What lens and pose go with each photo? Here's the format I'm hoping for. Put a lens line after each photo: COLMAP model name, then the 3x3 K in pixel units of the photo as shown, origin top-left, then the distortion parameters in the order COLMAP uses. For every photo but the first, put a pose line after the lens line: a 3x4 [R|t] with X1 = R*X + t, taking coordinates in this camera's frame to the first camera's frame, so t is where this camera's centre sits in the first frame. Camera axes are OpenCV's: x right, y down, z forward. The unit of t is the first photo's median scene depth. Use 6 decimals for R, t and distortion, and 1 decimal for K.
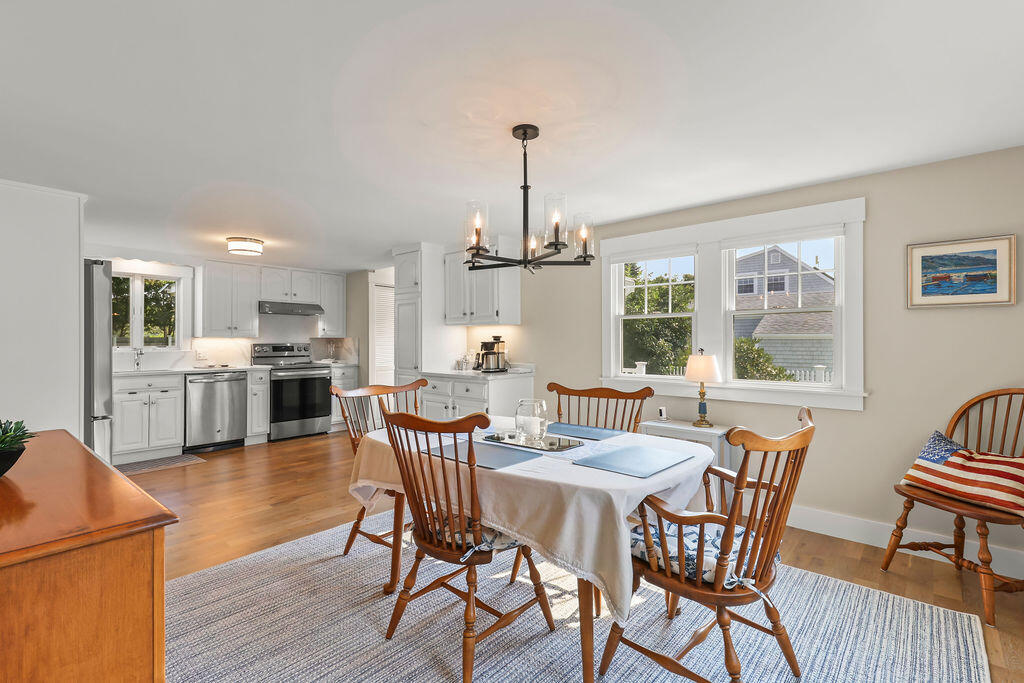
lens RADIAL K [[481.0, 0, 511.0], [0, 481.0, 338.8], [0, 0, 1]] dist [0.026811, -0.005123]
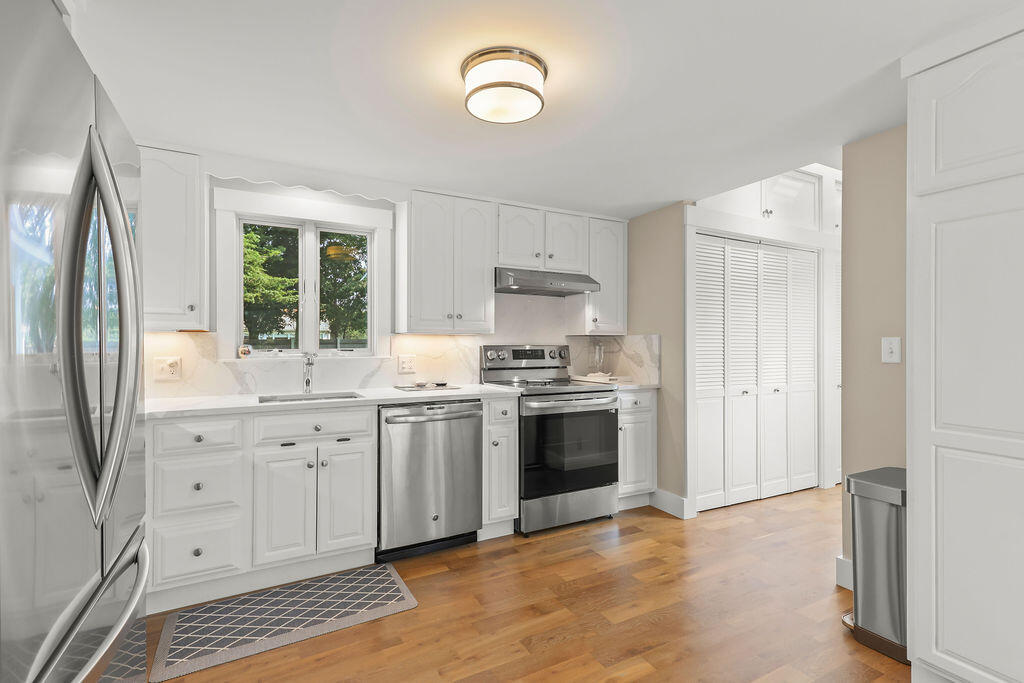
lens RADIAL K [[481.0, 0, 508.7], [0, 481.0, 342.2], [0, 0, 1]] dist [0.026811, -0.005123]
pose [[0.937582, -0.002190, -0.347757, -0.317197], [0.001706, 0.999997, -0.001697, 0.007241], [0.347760, 0.000997, 0.937583, 0.495732]]
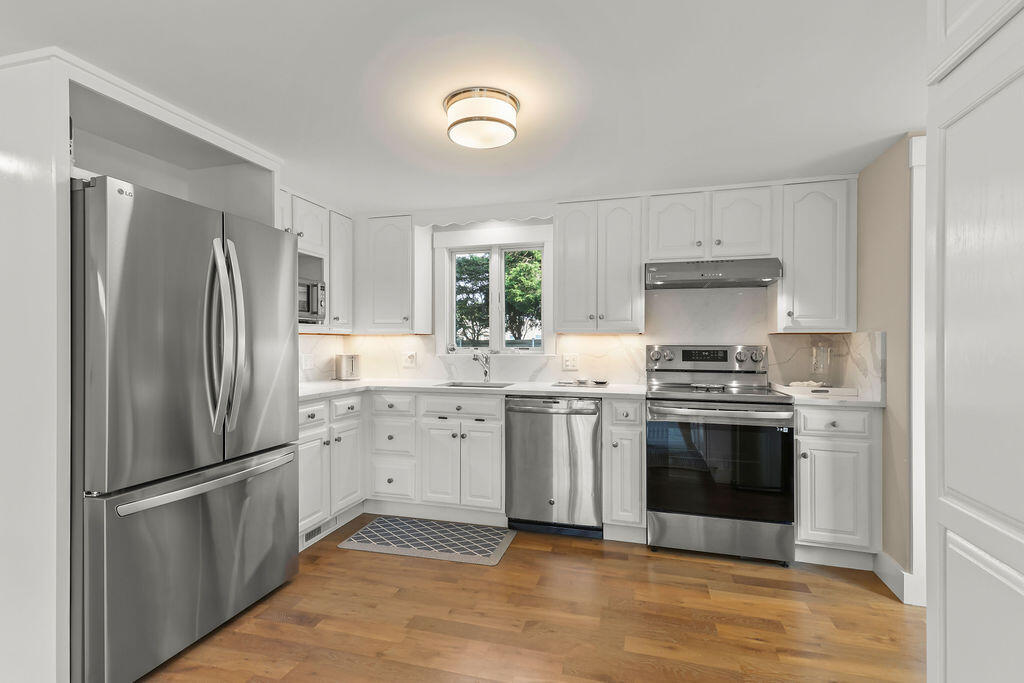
lens RADIAL K [[481.0, 0, 510.1], [0, 481.0, 341.3], [0, 0, 1]] dist [0.026811, -0.005123]
pose [[0.428688, -0.003040, -0.903448, -0.112982], [0.000557, 0.999995, -0.003100, 0.007192], [0.903453, 0.000826, 0.428687, 0.643053]]
